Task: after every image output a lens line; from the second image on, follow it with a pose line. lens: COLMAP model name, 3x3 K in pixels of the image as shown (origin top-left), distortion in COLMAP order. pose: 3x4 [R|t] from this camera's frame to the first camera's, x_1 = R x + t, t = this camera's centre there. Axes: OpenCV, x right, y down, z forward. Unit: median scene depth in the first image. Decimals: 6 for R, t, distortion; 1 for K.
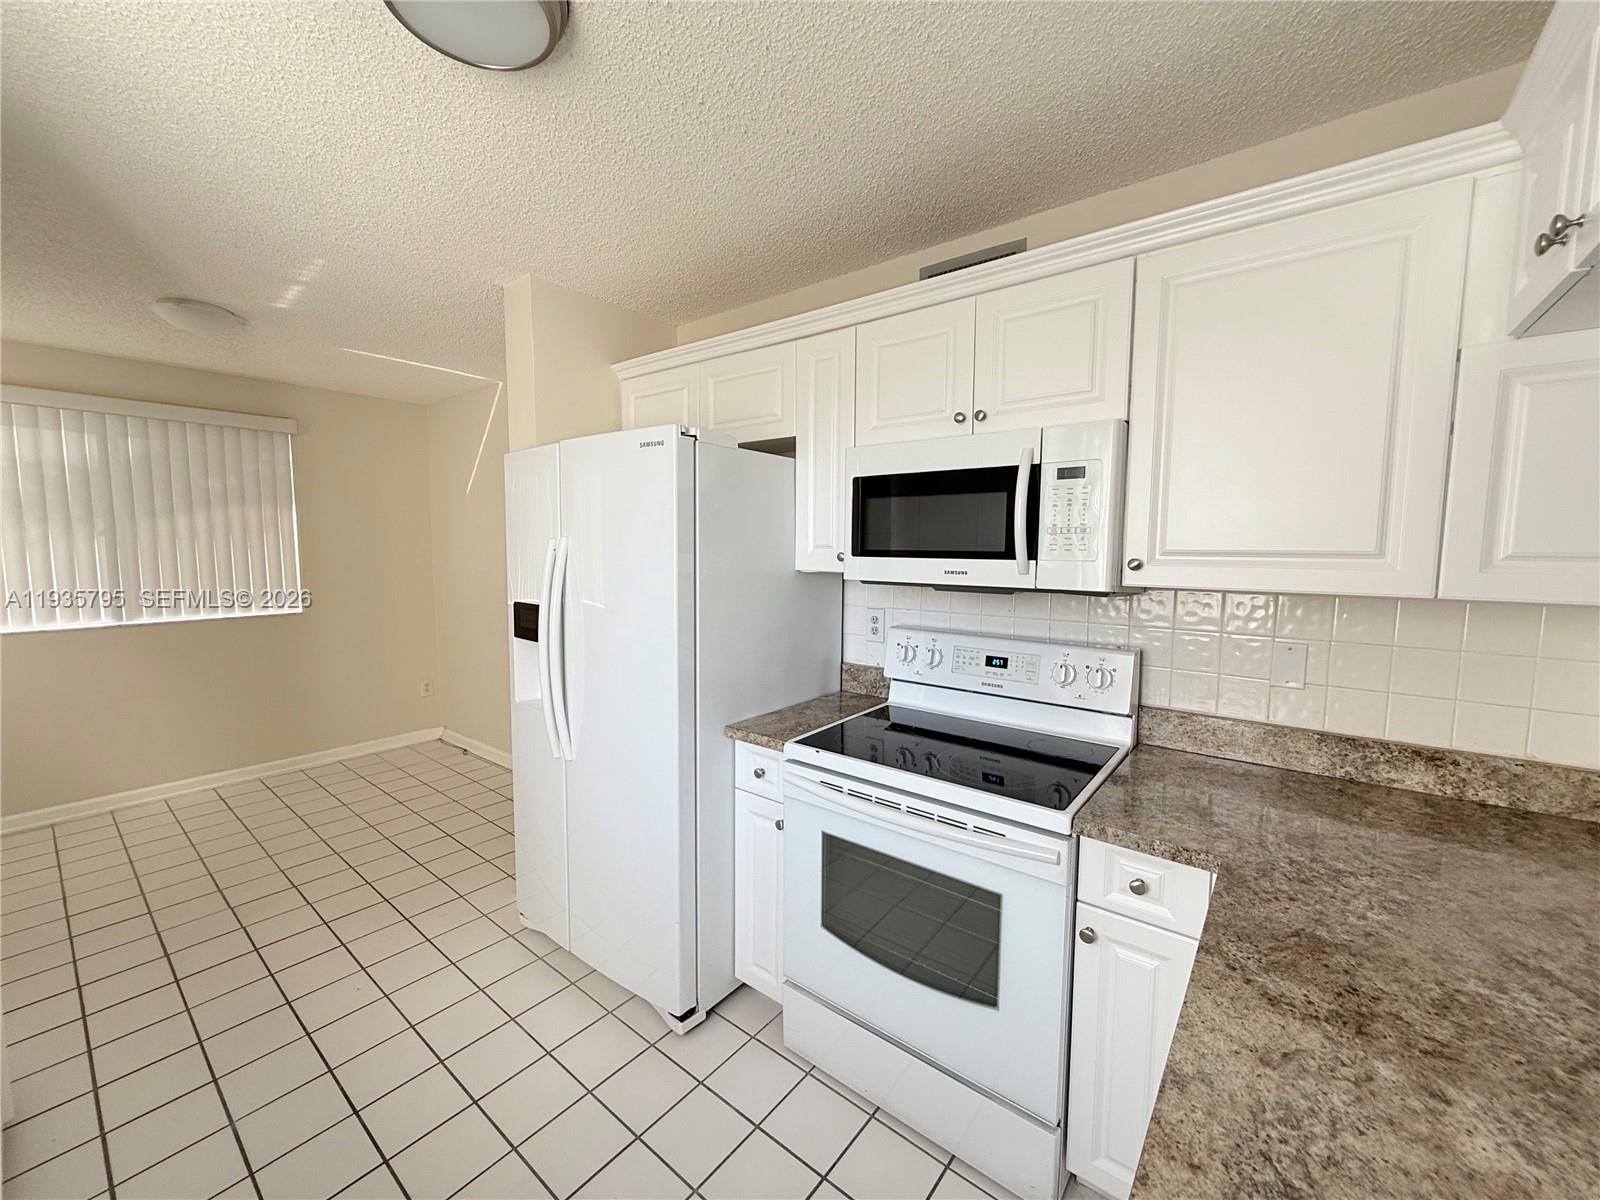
lens RADIAL K [[637.9, 0, 795.4], [0, 637.9, 599.4], [0, 0, 1]] dist [-0.001215, 0.000700]
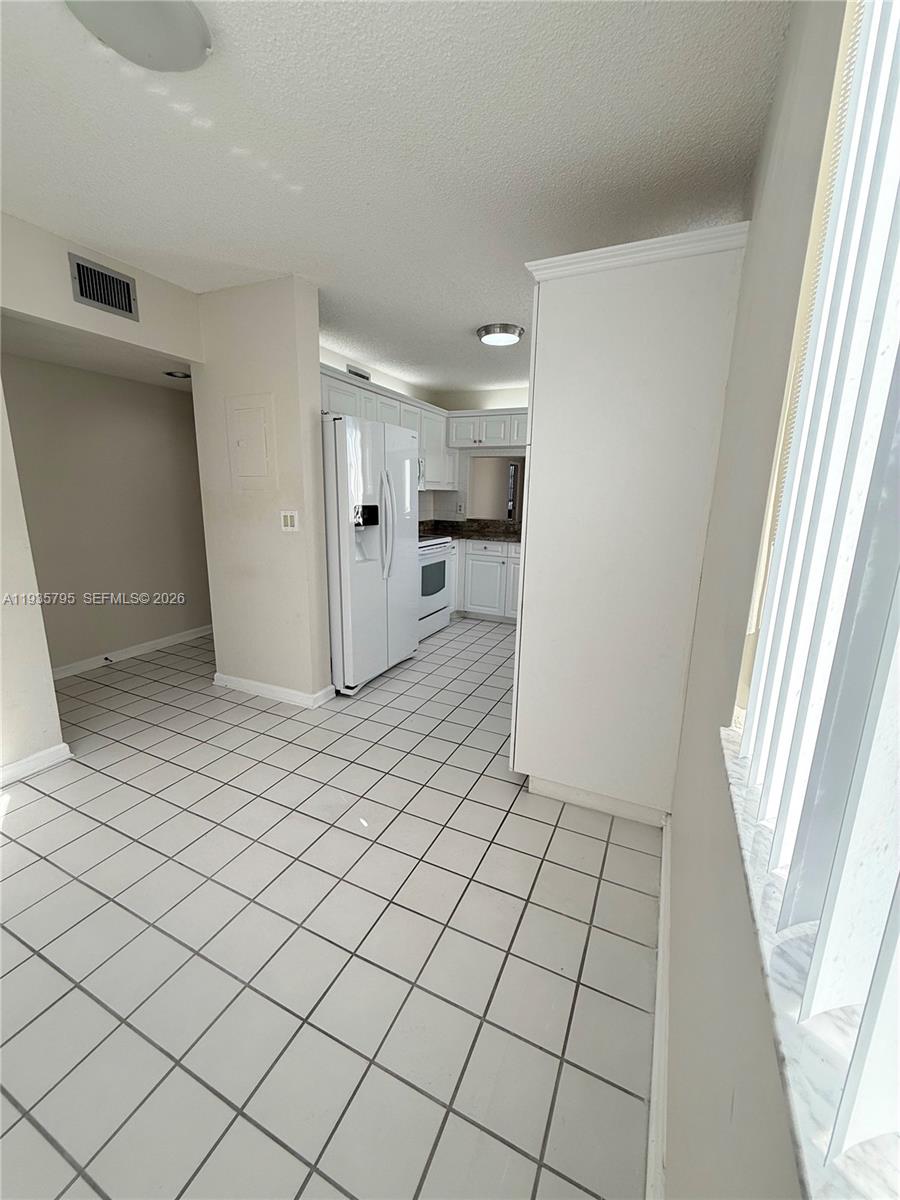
lens RADIAL K [[478.4, 0, 447.3], [0, 478.4, 601.1], [0, 0, 1]] dist [-0.001215, 0.000700]
pose [[-0.237820, -0.220528, 0.945944, -2.684633], [0.063564, 0.968264, 0.241712, -0.059052], [-0.969227, 0.117612, -0.216254, 1.605164]]
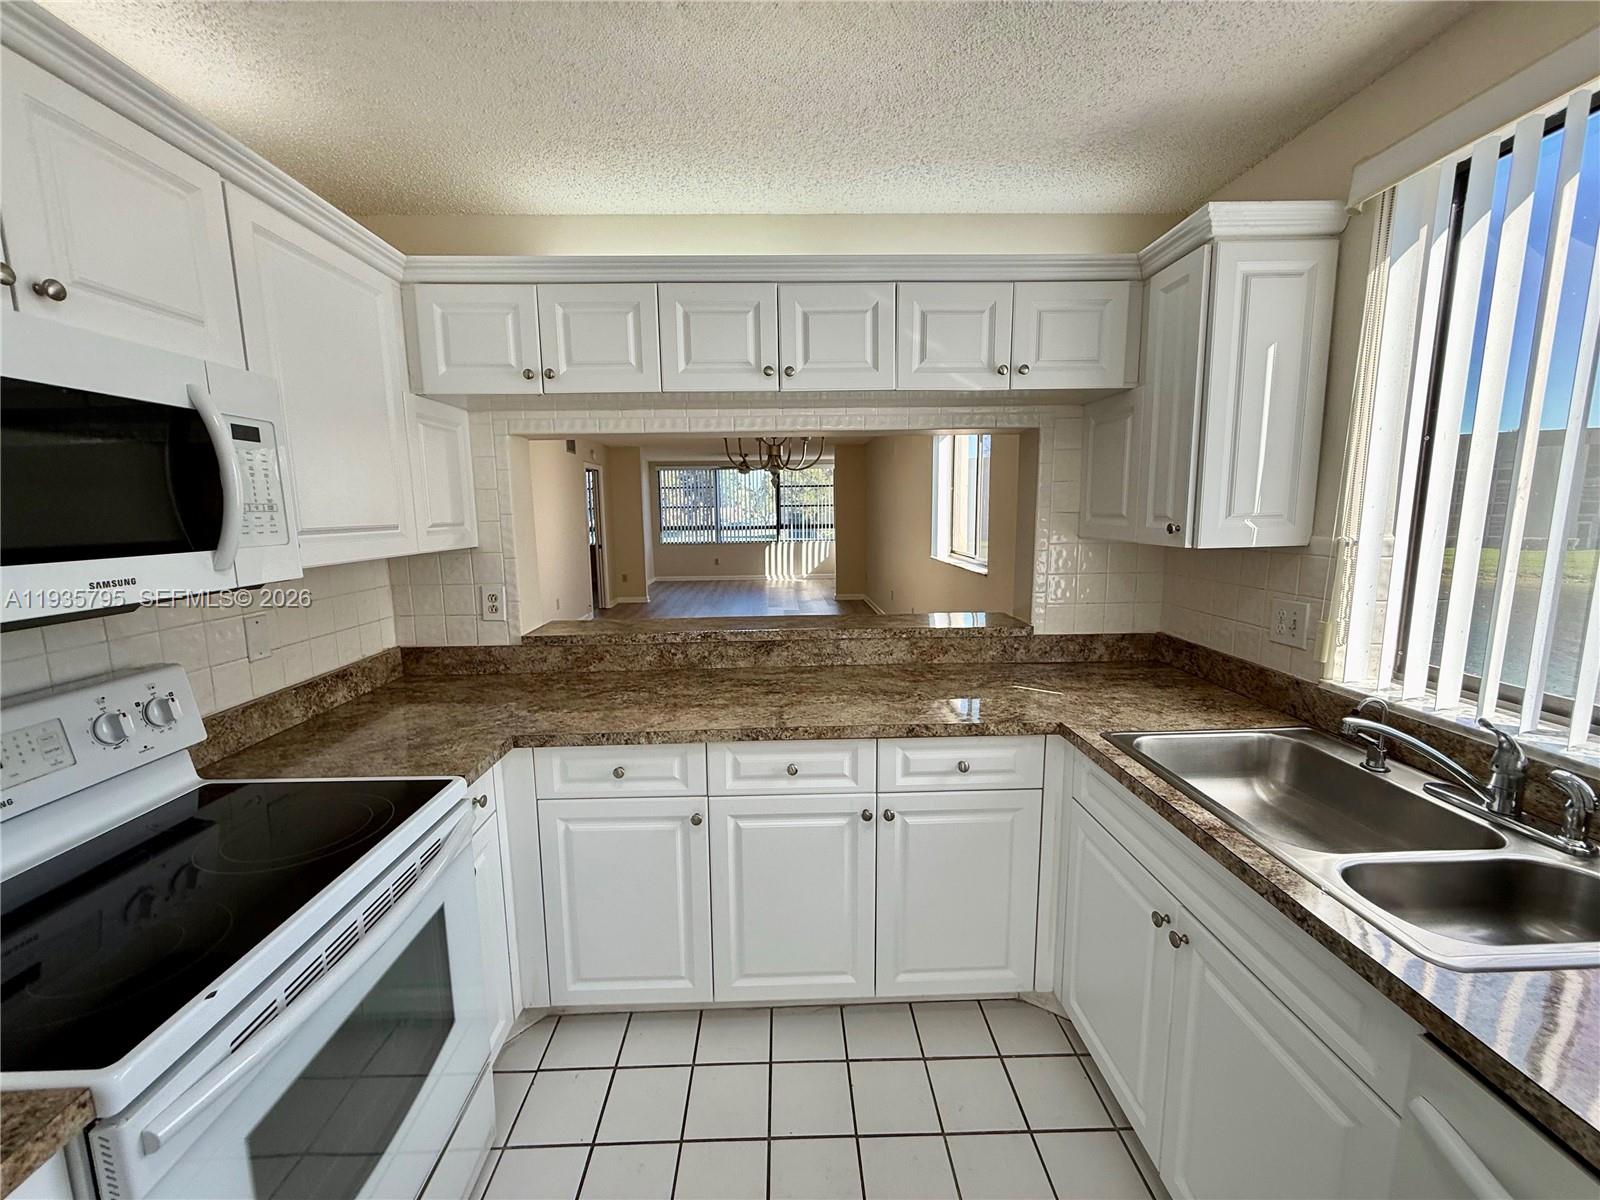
lens RADIAL K [[637.9, 0, 795.2], [0, 637.9, 599.1], [0, 0, 1]] dist [-0.001215, 0.000700]
pose [[-0.648470, -0.103199, 0.754212, -0.604509], [0.078074, 0.976527, 0.200746, -0.104545], [-0.757226, 0.189062, -0.625192, 1.015878]]
